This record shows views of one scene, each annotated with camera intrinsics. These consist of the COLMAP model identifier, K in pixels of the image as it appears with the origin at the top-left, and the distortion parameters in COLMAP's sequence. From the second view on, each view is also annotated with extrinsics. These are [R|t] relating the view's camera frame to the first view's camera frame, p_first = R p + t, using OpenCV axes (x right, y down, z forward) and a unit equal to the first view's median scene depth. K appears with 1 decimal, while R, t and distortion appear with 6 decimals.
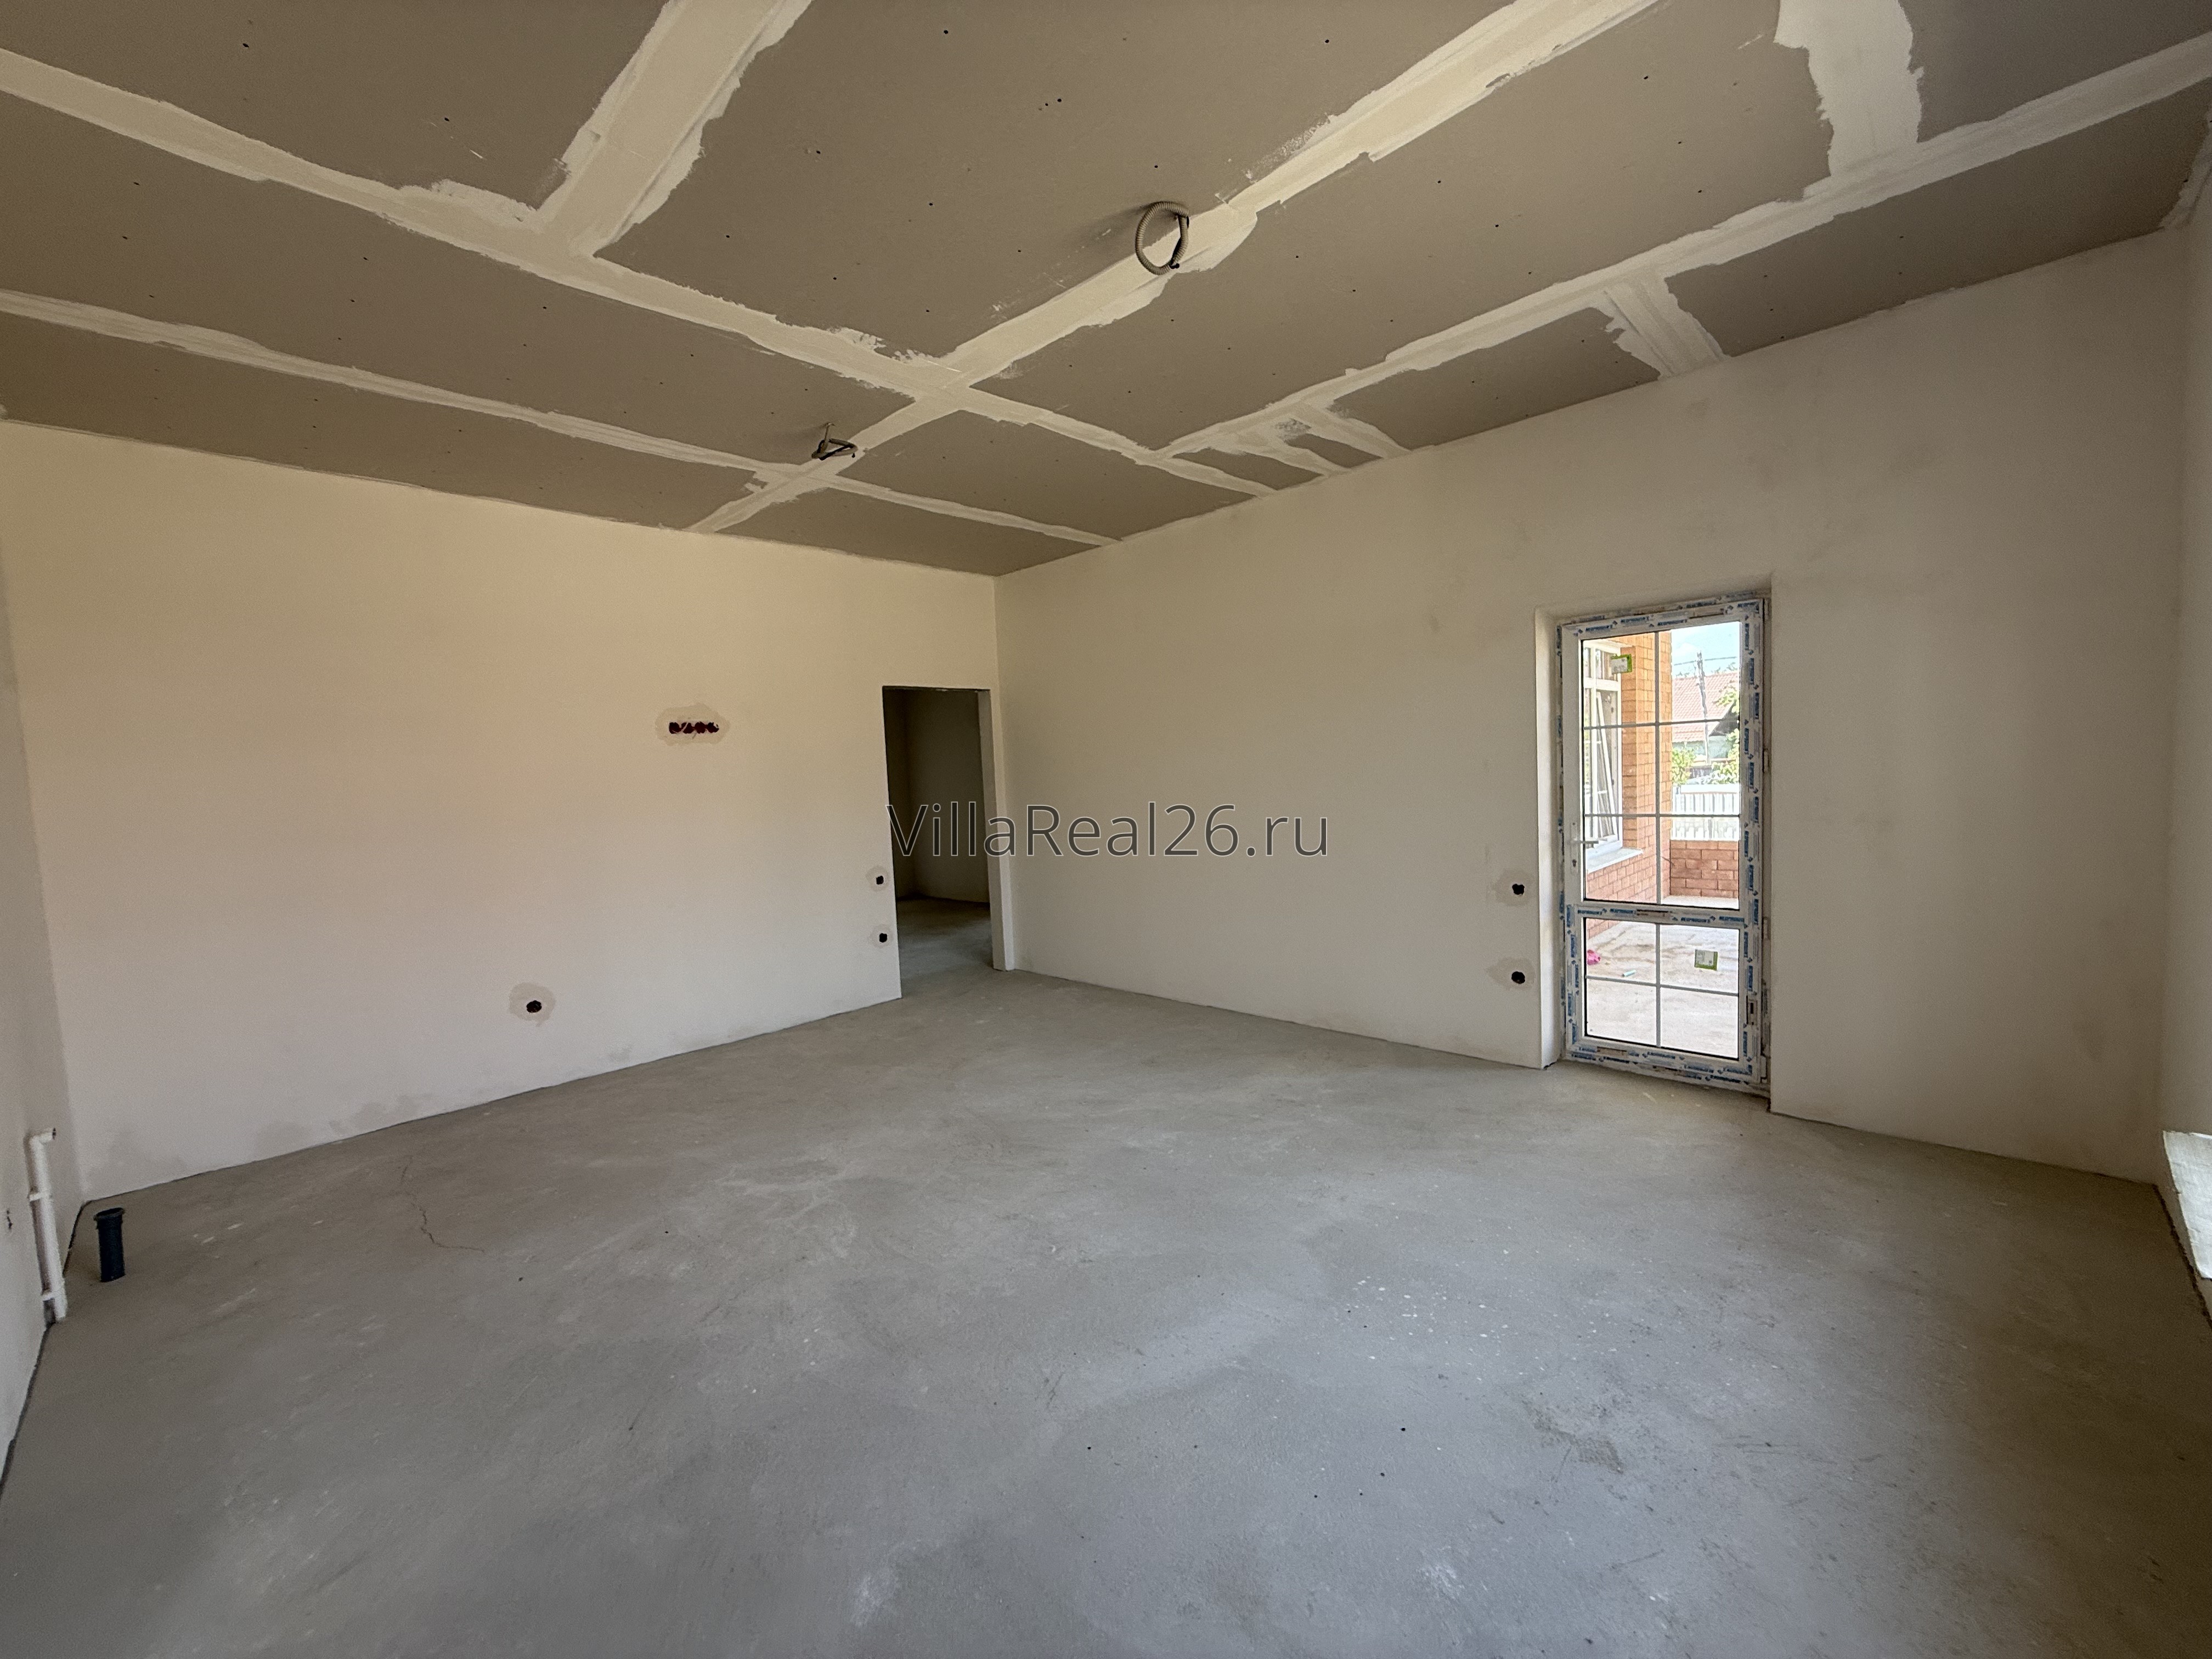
lens RADIAL K [[888.6, 0, 1099.5], [0, 888.6, 829.4], [0, 0, 1]] dist [-0.000882, -0.000040]
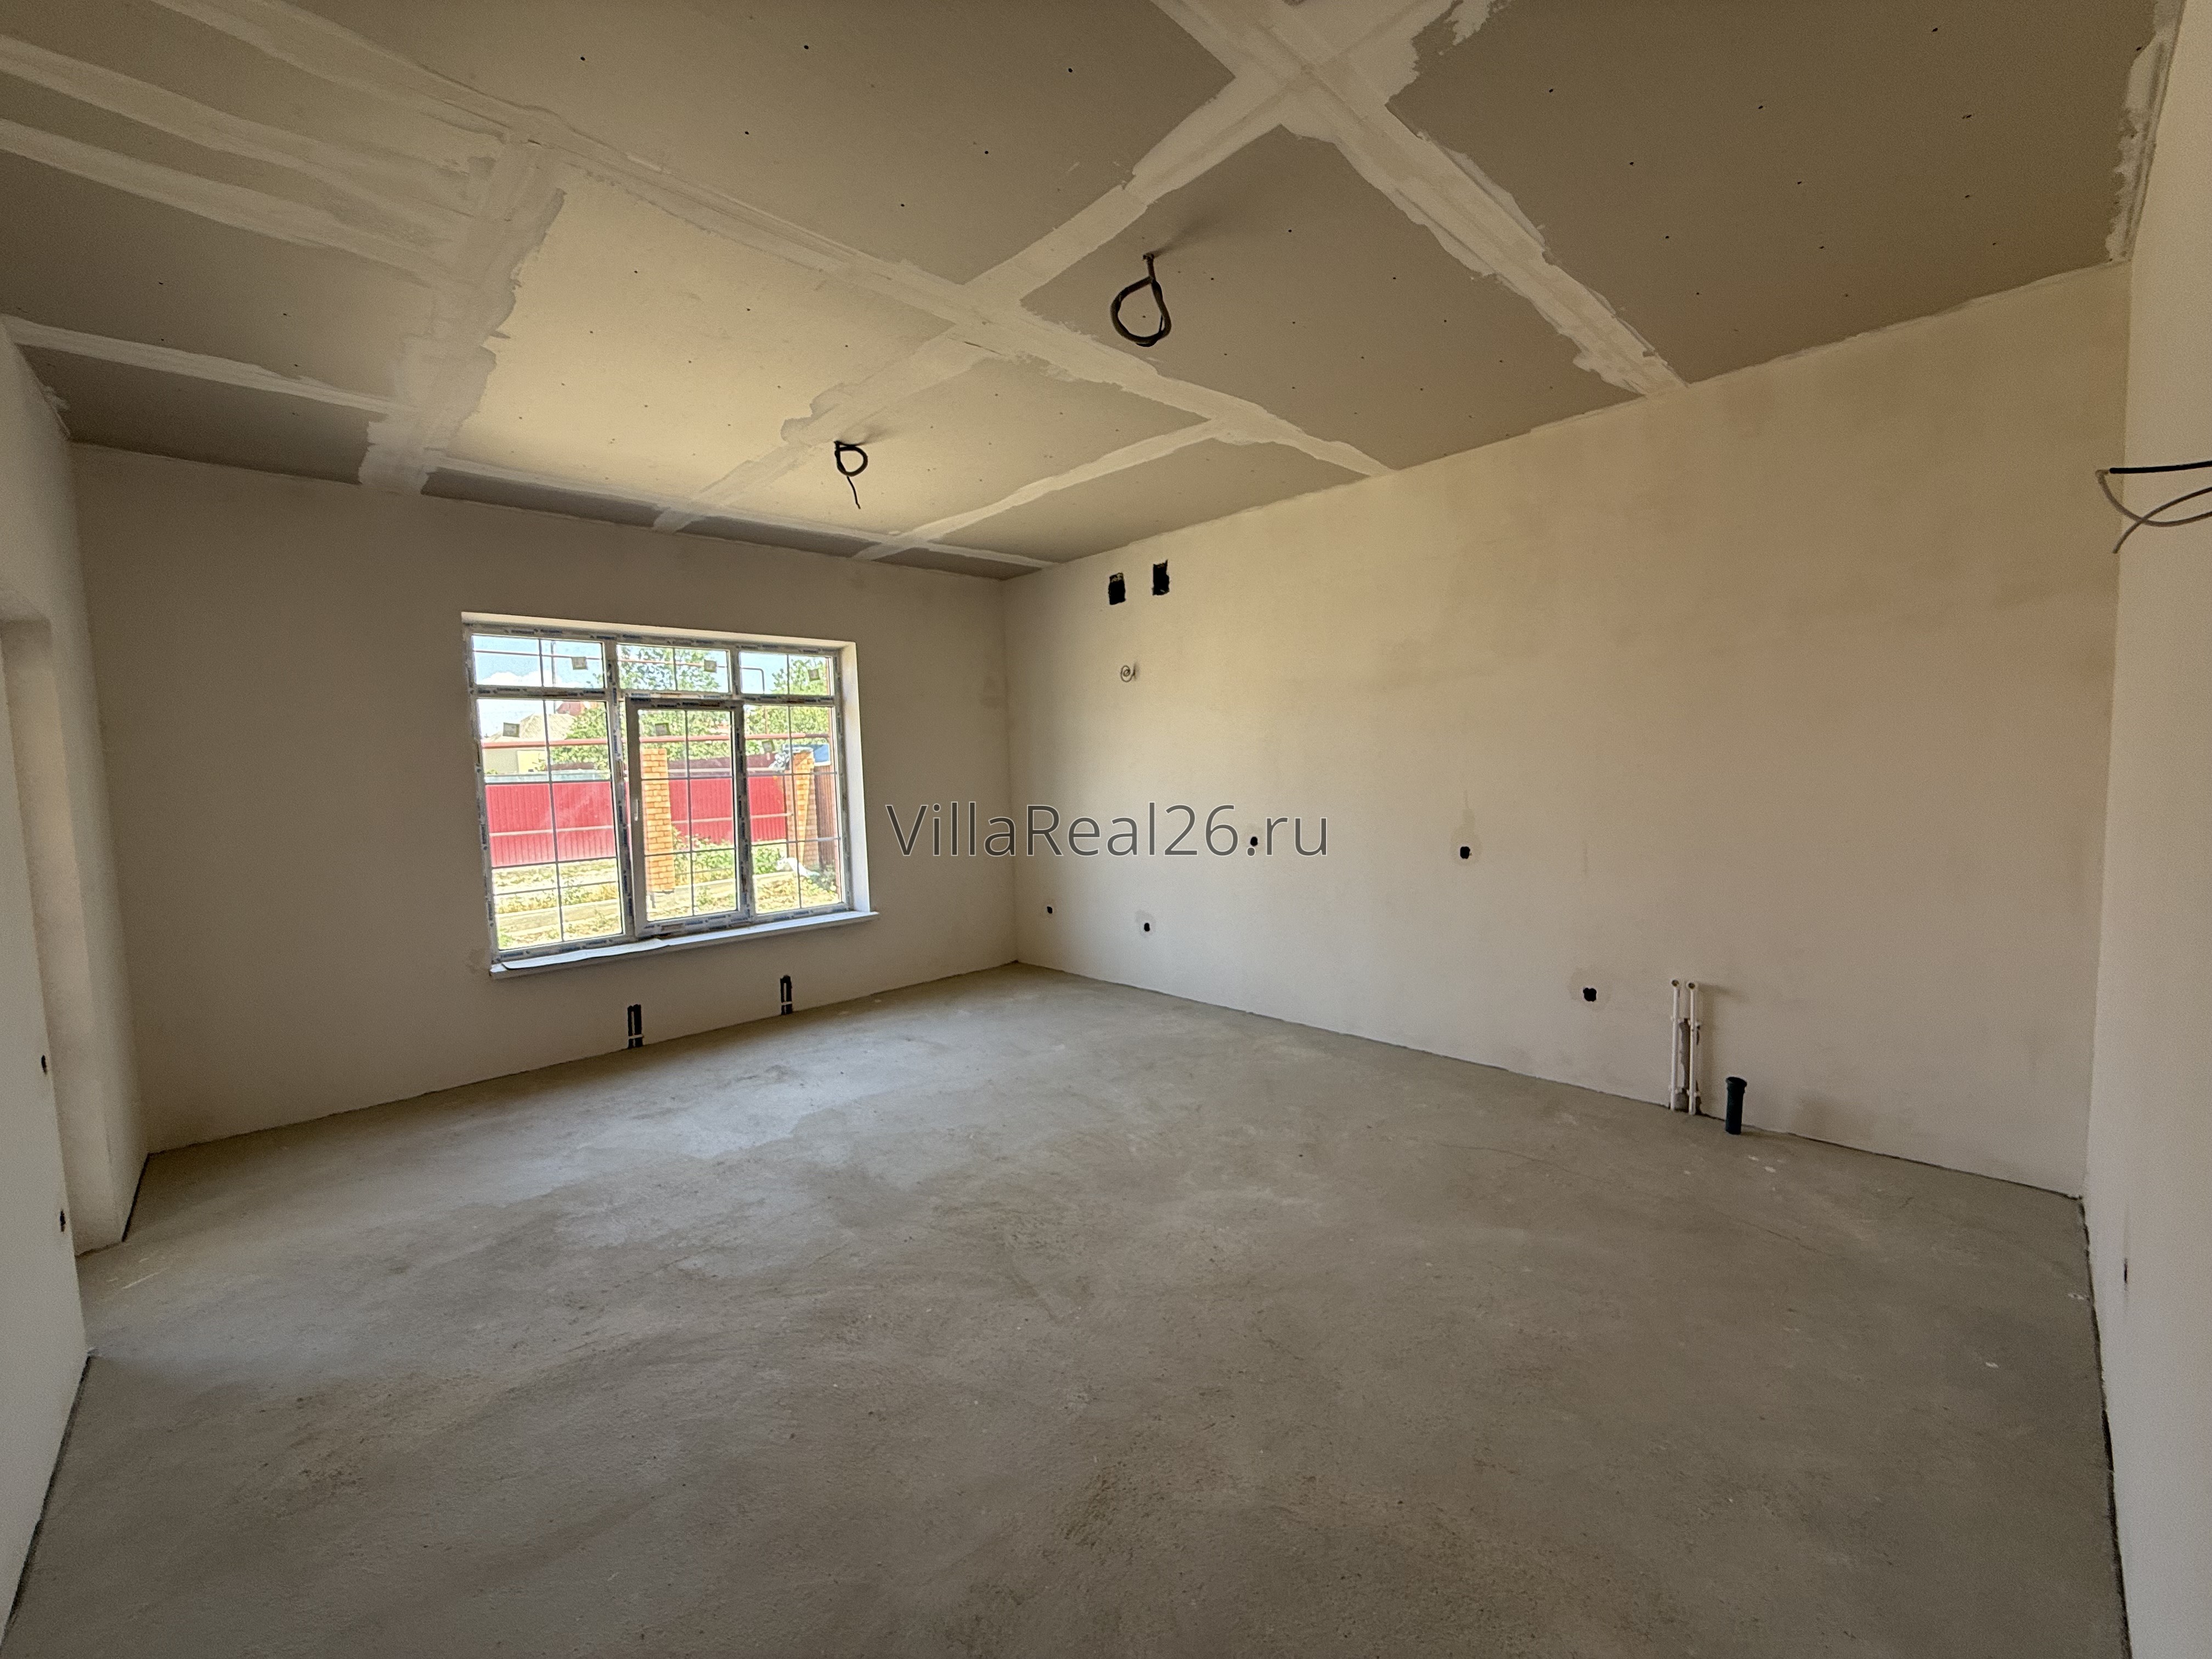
lens RADIAL K [[888.6, 0, 1102.1], [0, 888.6, 832.5], [0, 0, 1]] dist [-0.000882, -0.000040]
pose [[-0.996250, 0.077457, 0.038566, -0.296168], [0.082149, 0.986679, 0.140414, -0.133641], [-0.027176, 0.143056, -0.989341, 1.996284]]
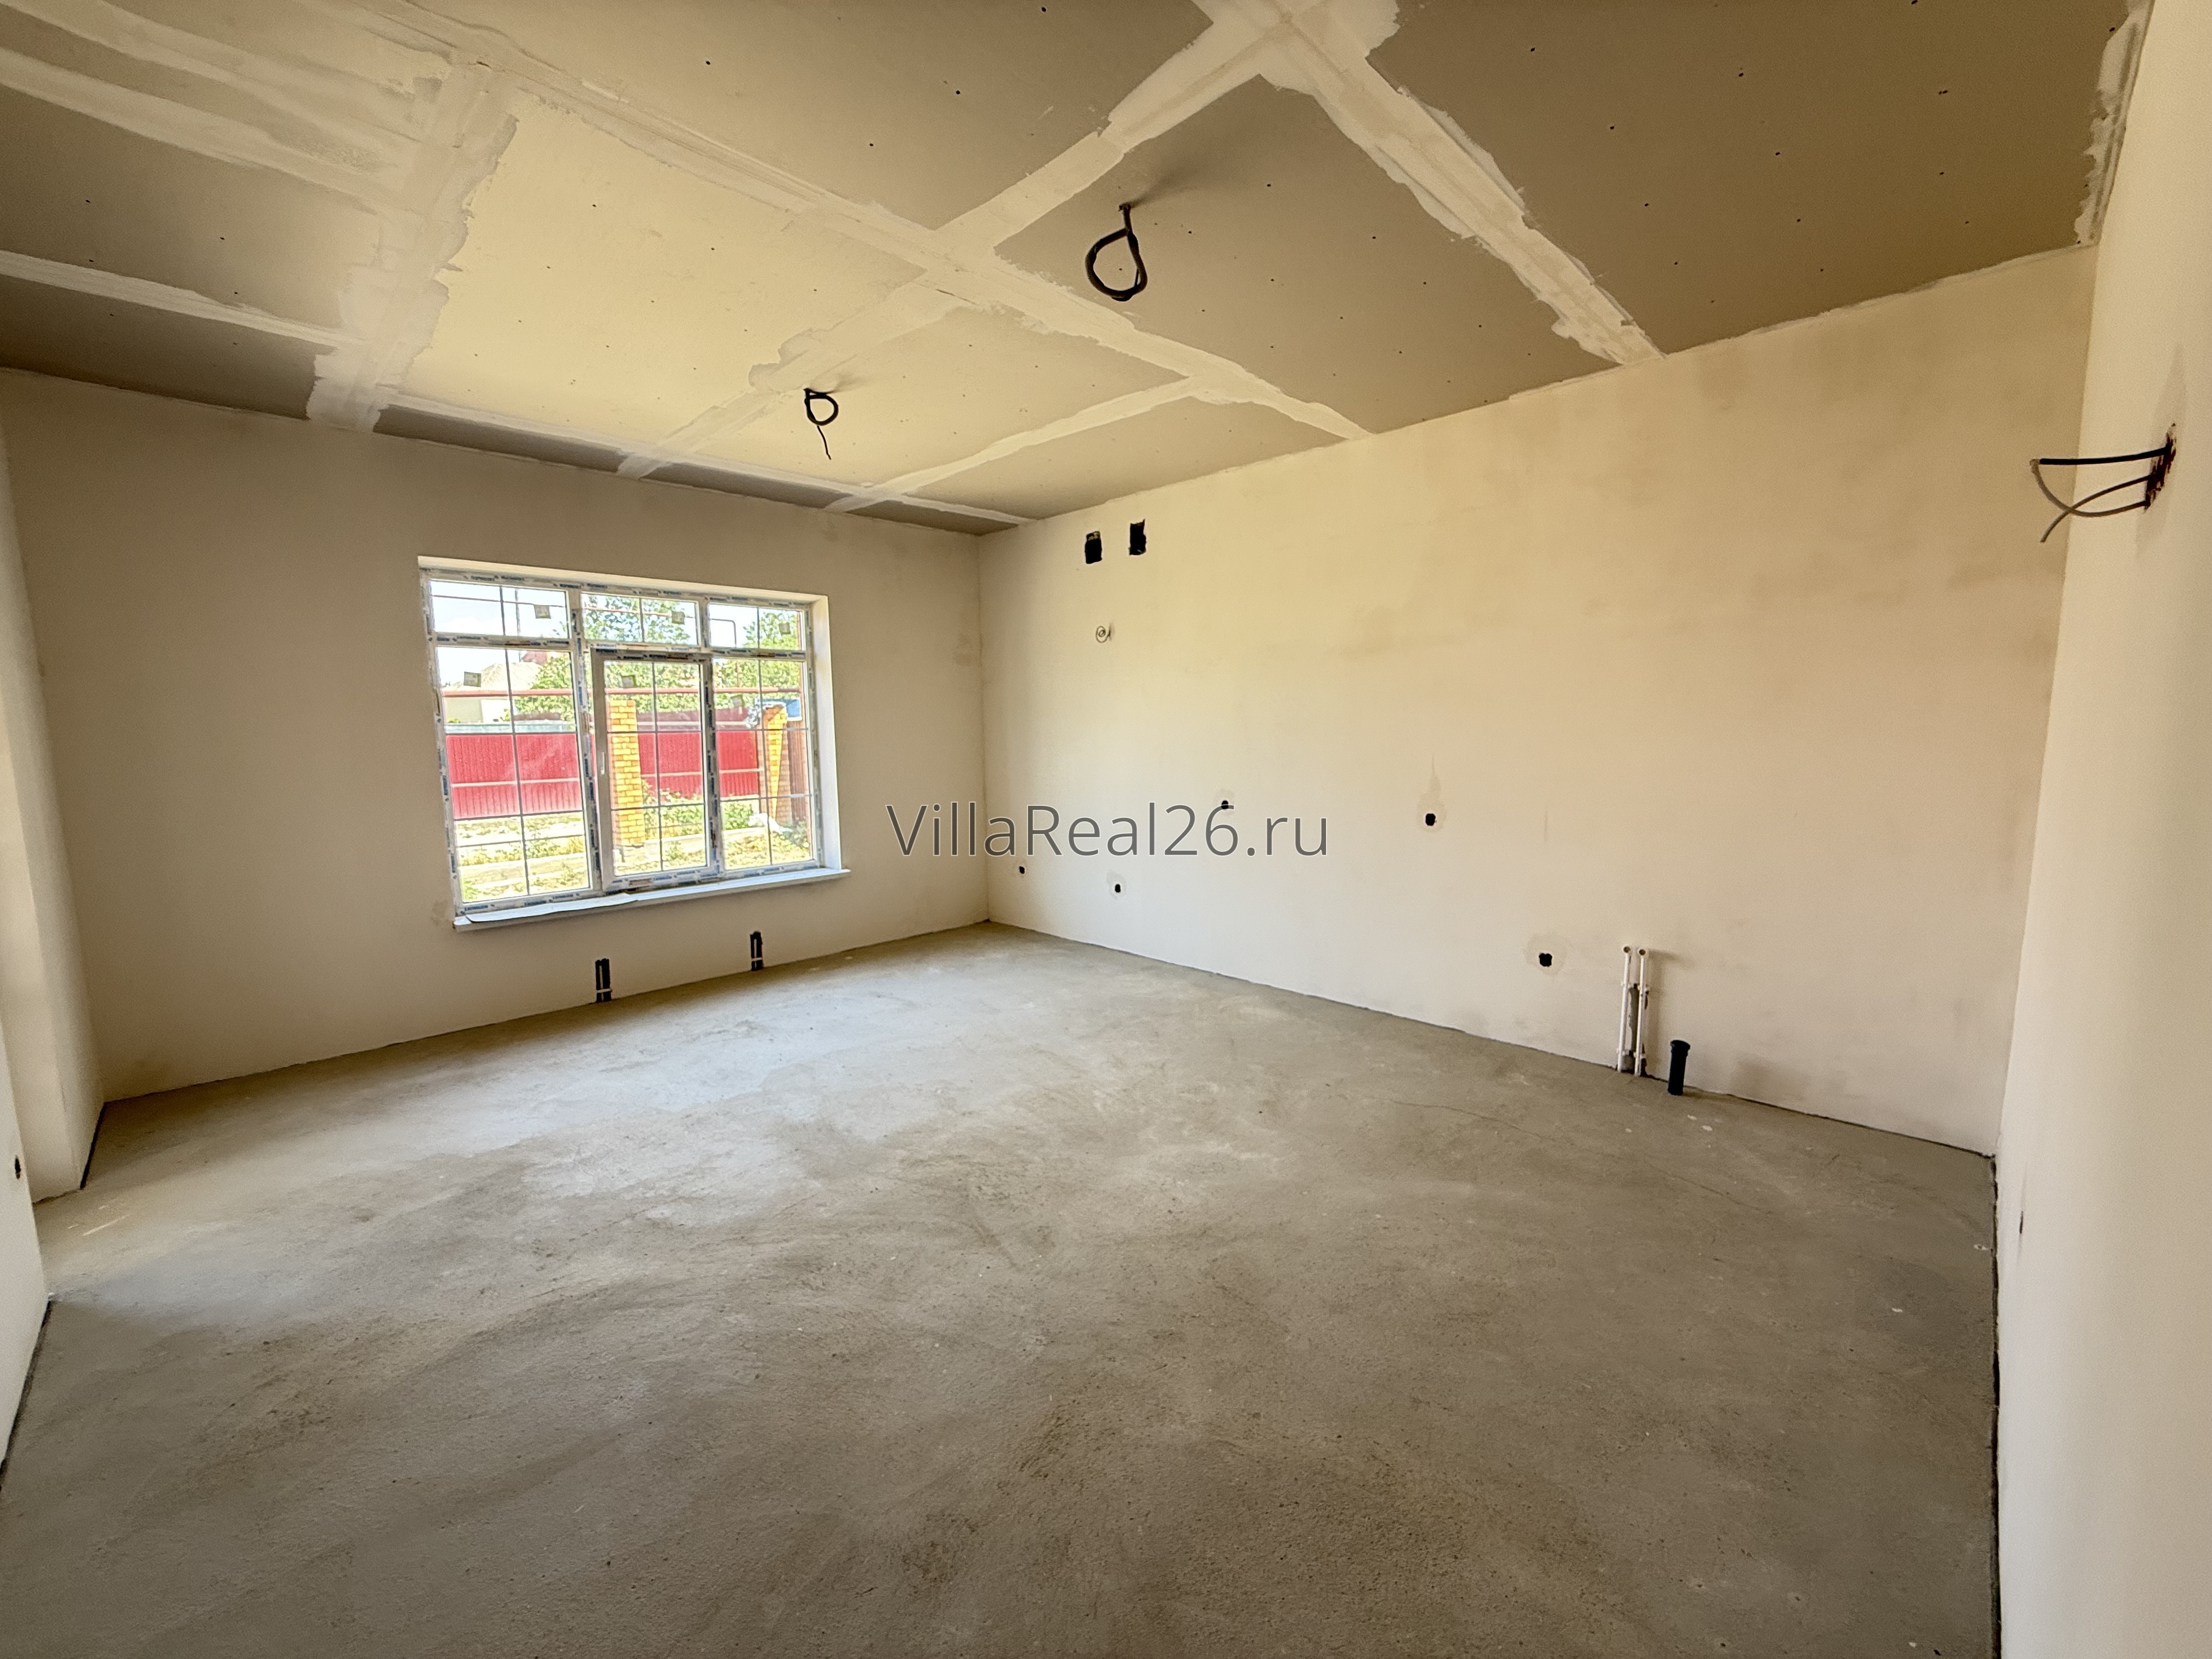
lens RADIAL K [[888.6, 0, 1103.7], [0, 888.6, 832.8], [0, 0, 1]] dist [-0.000882, -0.000040]
pose [[-0.998060, 0.060508, 0.014650, -0.306634], [0.062180, 0.980525, 0.186289, -0.135462], [-0.003093, 0.186838, -0.982386, 2.002768]]
